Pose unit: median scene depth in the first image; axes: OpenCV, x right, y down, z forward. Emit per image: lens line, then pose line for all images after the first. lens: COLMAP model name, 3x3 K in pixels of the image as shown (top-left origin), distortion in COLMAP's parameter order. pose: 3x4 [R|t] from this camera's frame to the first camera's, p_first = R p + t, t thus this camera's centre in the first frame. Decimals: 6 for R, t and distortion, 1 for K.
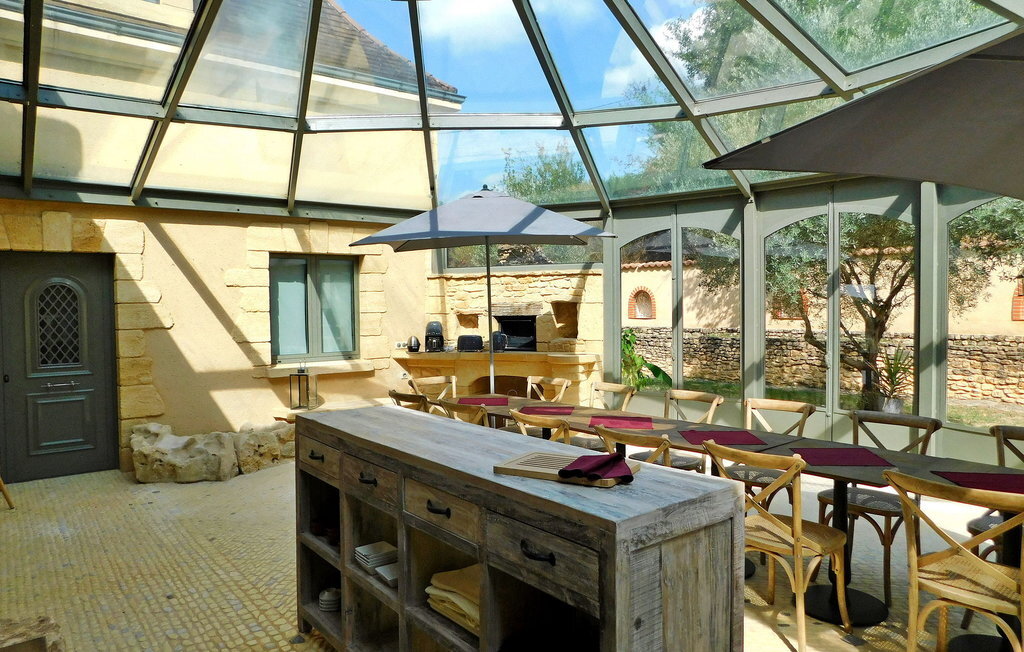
lens RADIAL K [[706.4, 0, 526.4], [0, 706.4, 325.8], [0, 0, 1]] dist [-0.001070, 0.004919]
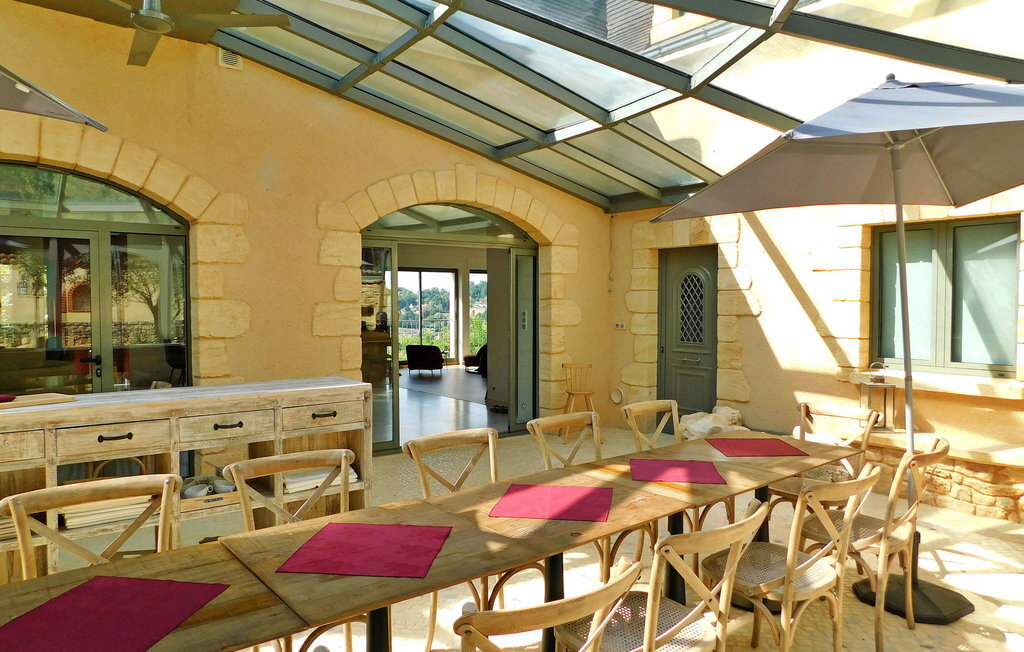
lens RADIAL K [[706.4, 0, 526.4], [0, 706.4, 325.8], [0, 0, 1]] dist [-0.001070, 0.004919]
pose [[-0.045094, 0.045137, -0.997963, 0.496011], [-0.038144, 0.998172, 0.046870, -0.016785], [0.998254, 0.040179, -0.043290, 0.737083]]
